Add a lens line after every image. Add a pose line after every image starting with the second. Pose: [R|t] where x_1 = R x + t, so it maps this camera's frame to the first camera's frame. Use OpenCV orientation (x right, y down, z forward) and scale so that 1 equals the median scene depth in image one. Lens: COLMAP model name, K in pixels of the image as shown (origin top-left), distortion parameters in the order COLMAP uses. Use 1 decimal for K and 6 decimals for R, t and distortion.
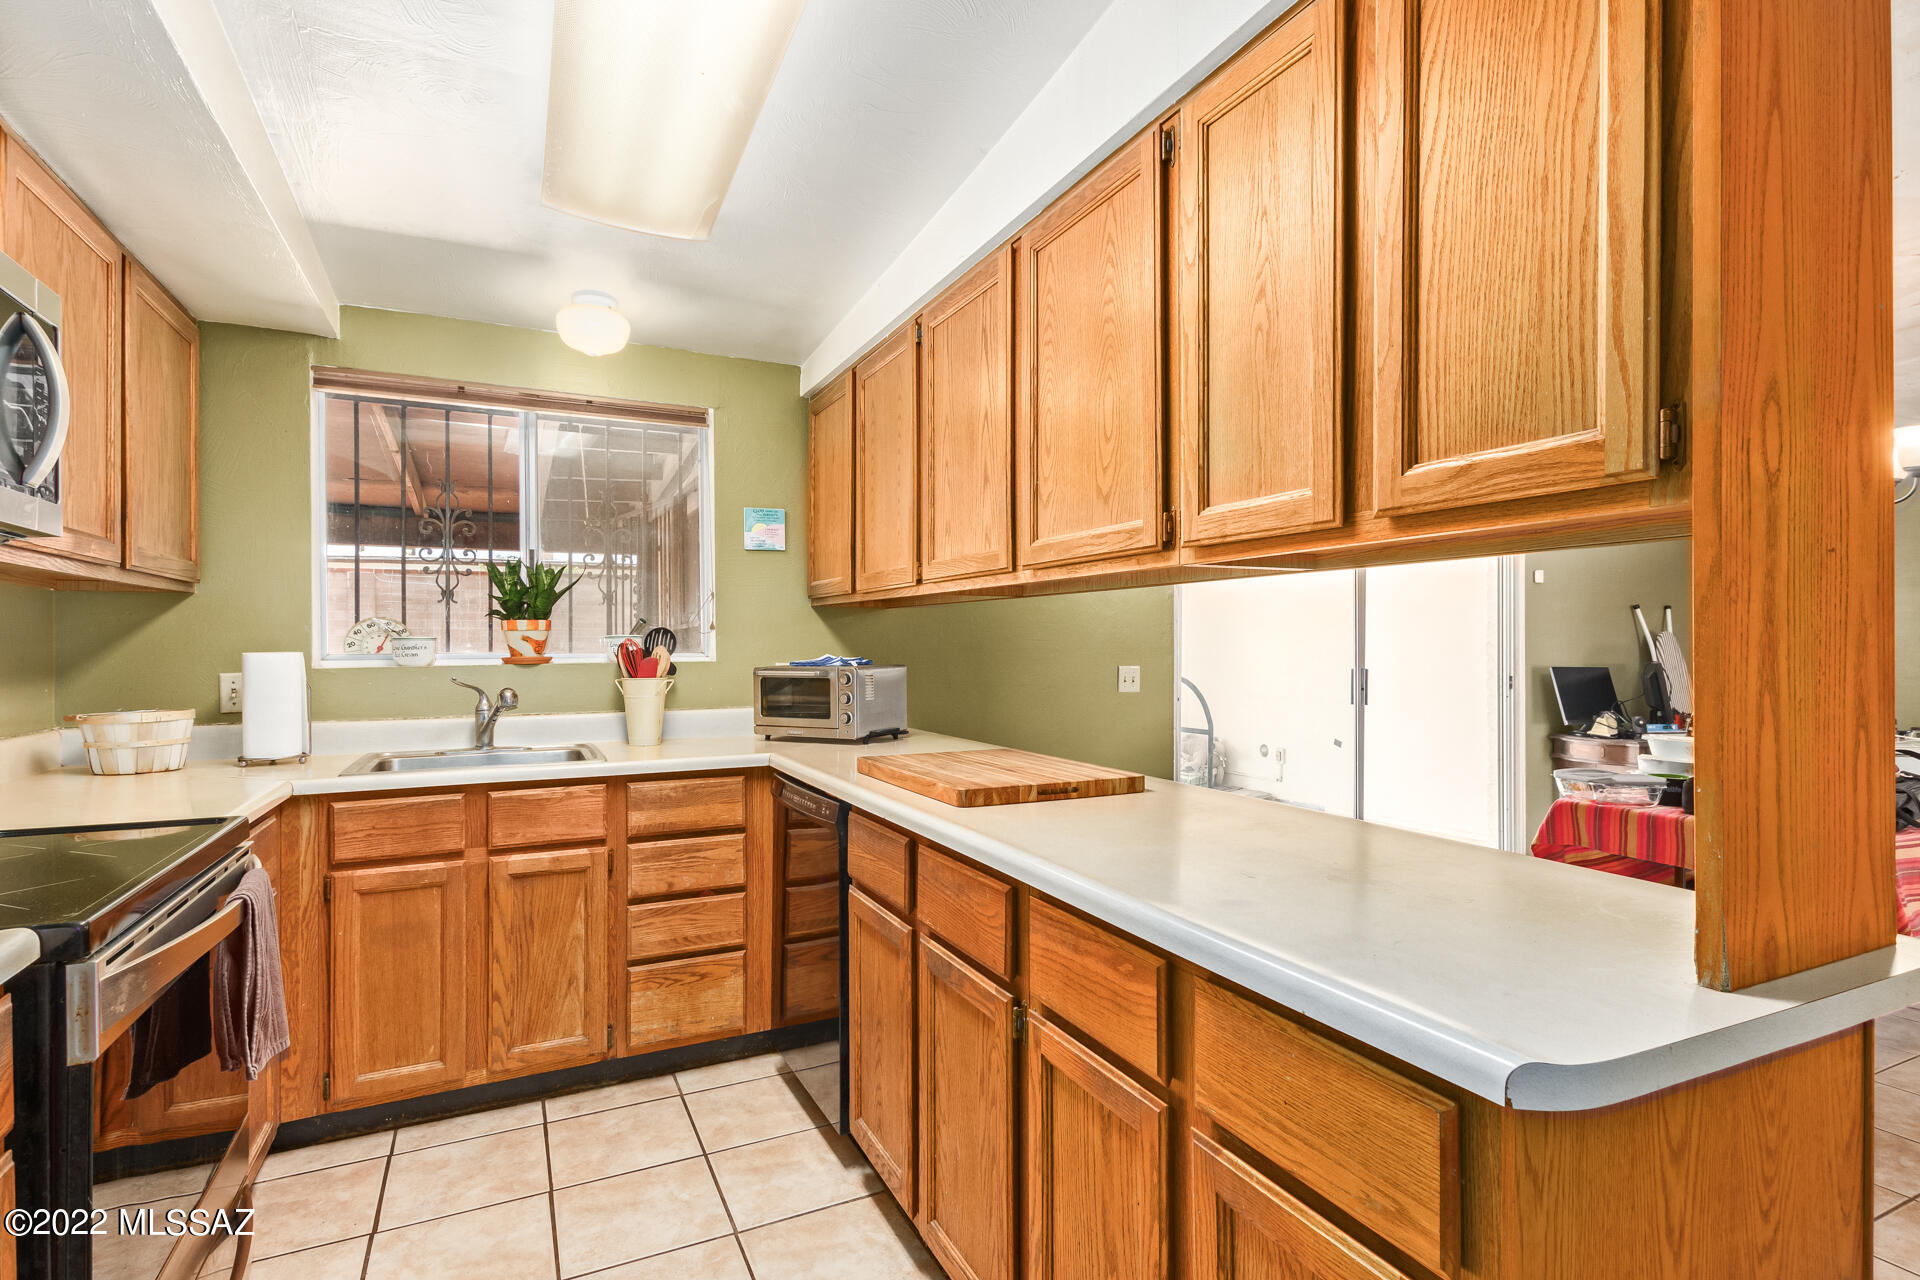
lens RADIAL K [[956.2, 0, 960.0], [0, 956.2, 640.0], [0, 0, 1]] dist [0.012297, -0.000874]
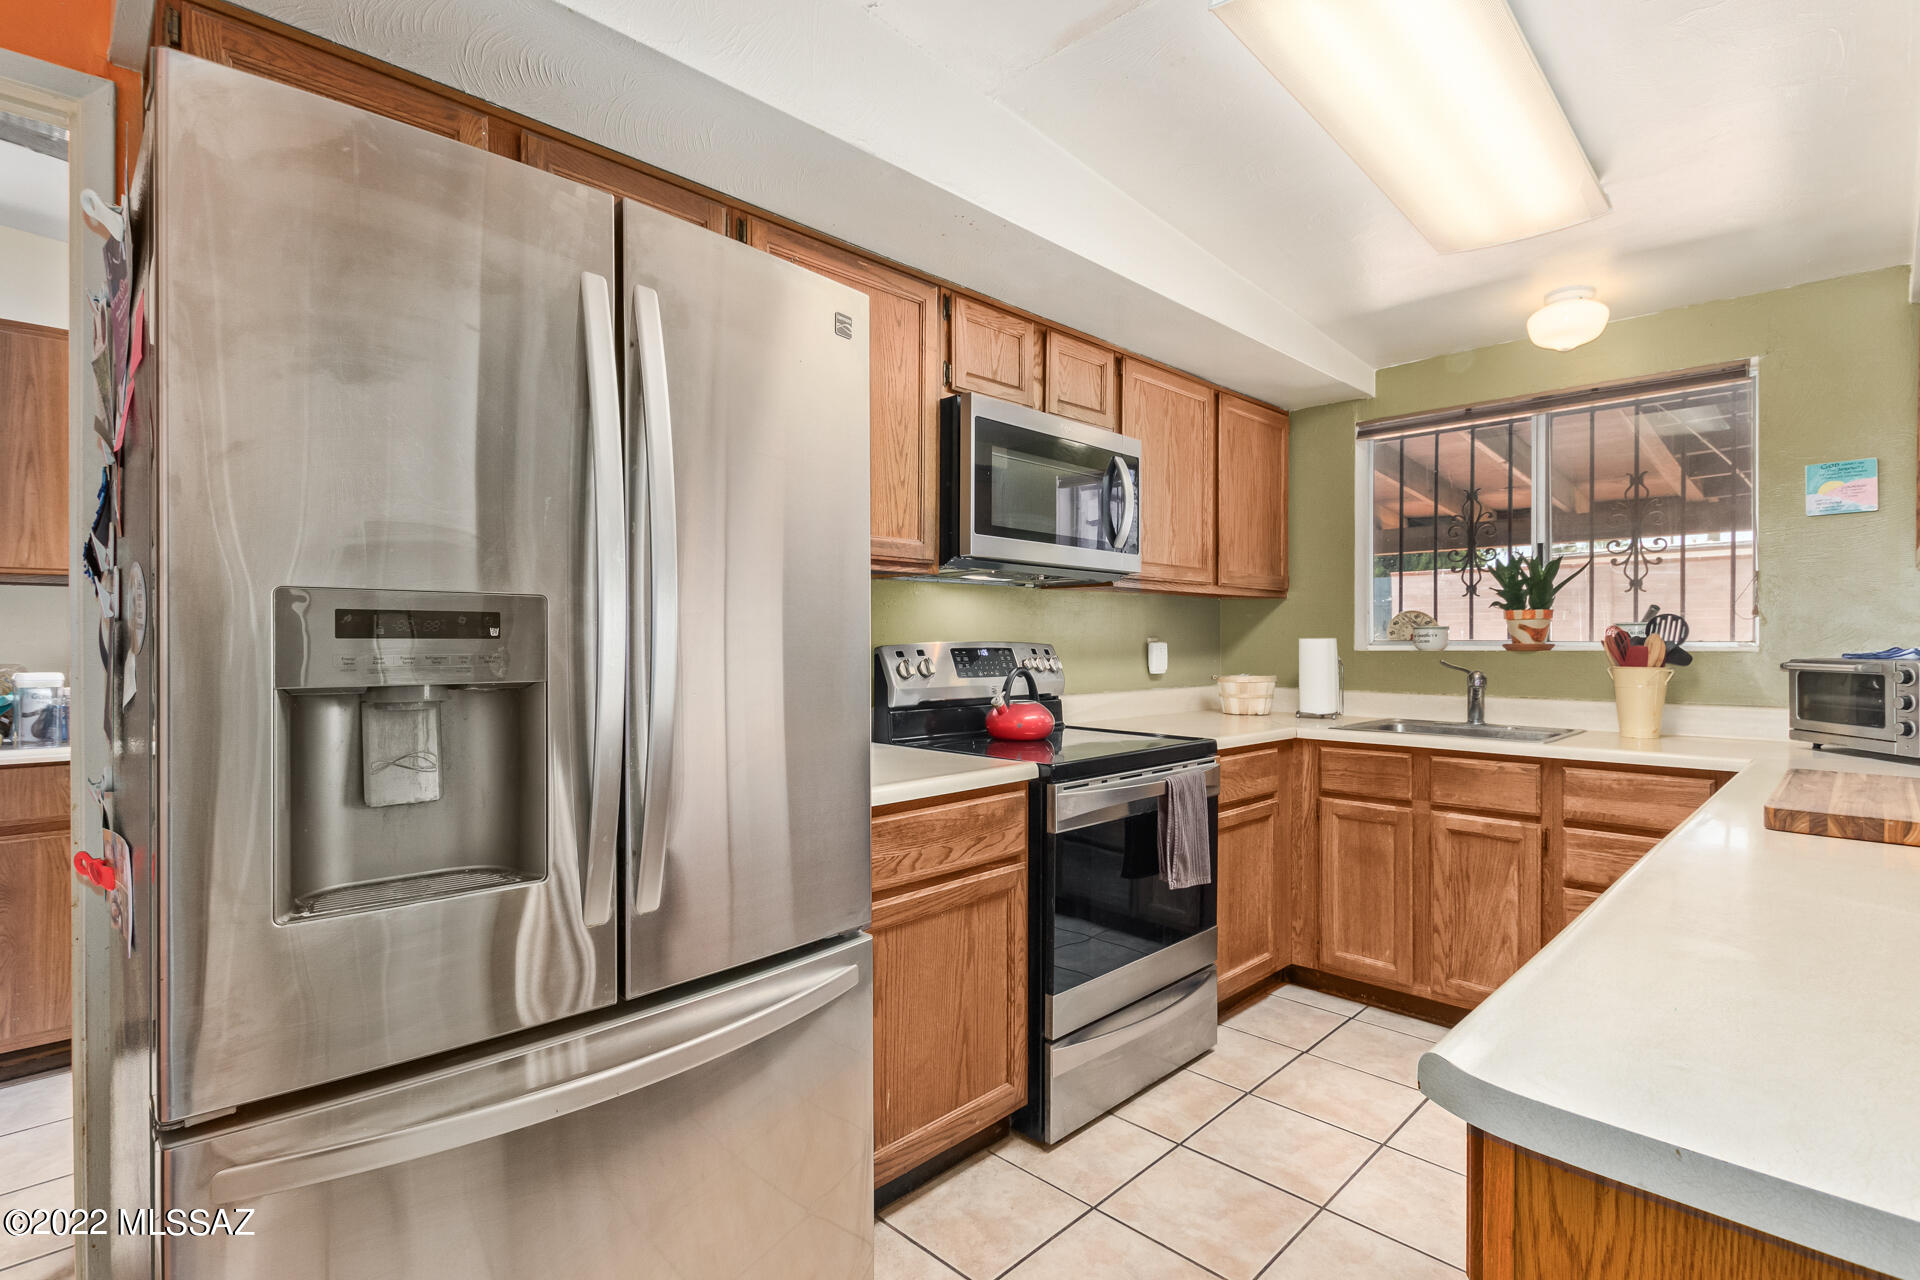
lens RADIAL K [[911.8, 0, 960.0], [0, 911.8, 640.0], [0, 0, 1]] dist [0.008986, -0.000078]
pose [[0.329353, 0.004627, -0.944196, 0.378308], [0.003081, 0.999977, 0.005975, 0.006138], [0.944202, -0.004877, 0.329331, 0.074030]]
